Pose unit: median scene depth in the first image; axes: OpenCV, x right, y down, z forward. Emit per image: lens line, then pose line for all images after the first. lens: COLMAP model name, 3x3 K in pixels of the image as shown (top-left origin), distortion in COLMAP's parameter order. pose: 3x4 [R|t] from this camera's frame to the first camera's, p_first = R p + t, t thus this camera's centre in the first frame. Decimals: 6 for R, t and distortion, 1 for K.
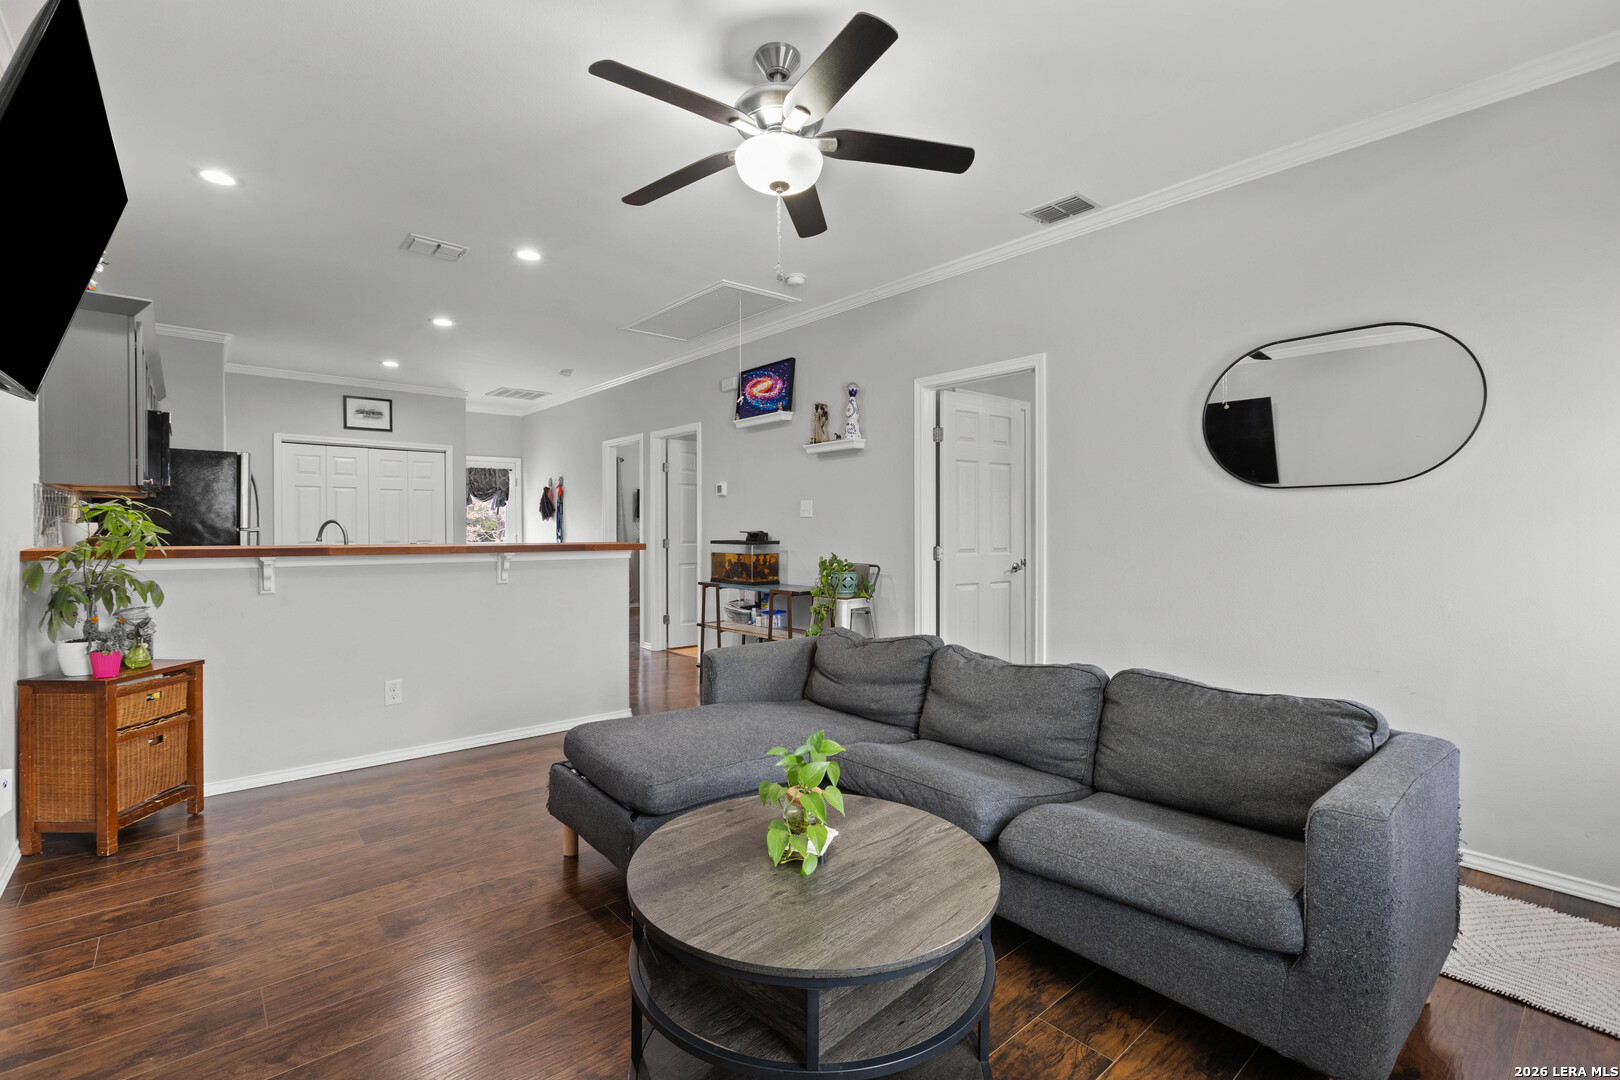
lens RADIAL K [[728.8, 0, 812.0], [0, 728.8, 533.5], [0, 0, 1]] dist [0.000092, -0.000741]
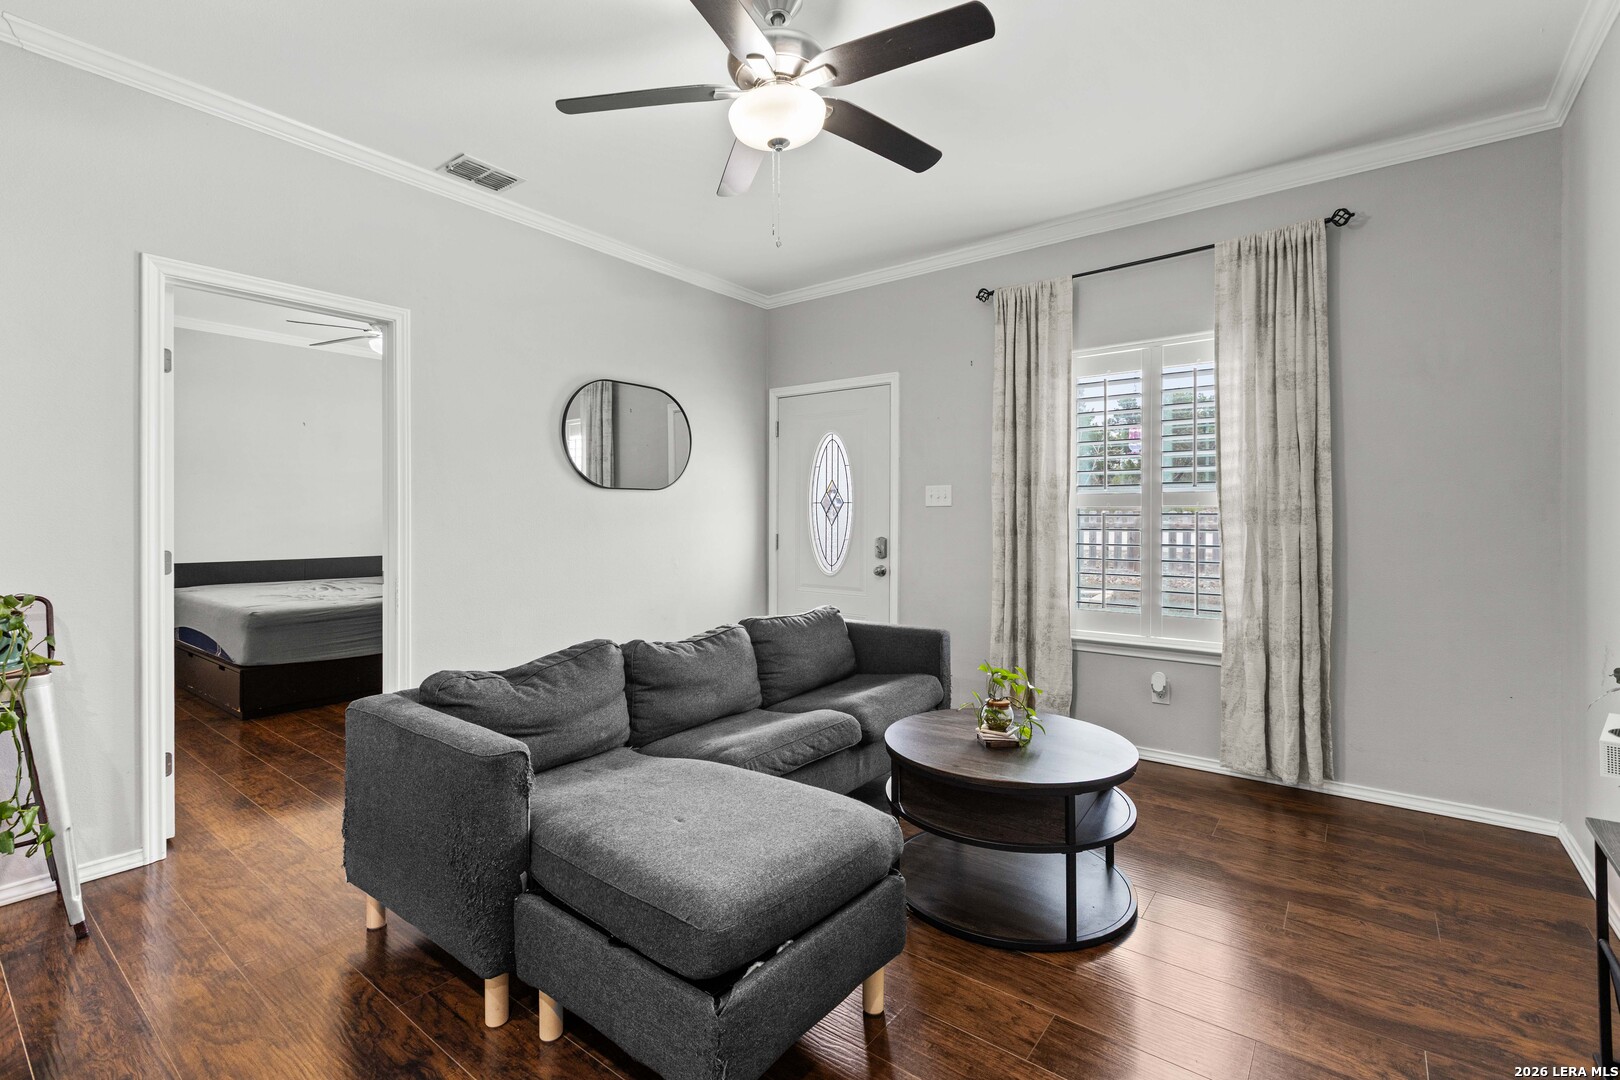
lens RADIAL K [[728.8, 0, 789.9], [0, 728.8, 518.8], [0, 0, 1]] dist [0.000092, -0.000741]
pose [[-0.194374, -0.001520, 0.980926, -0.860230], [0.005792, 0.999980, 0.002697, -0.010057], [-0.980910, 0.006206, -0.194362, 1.071511]]
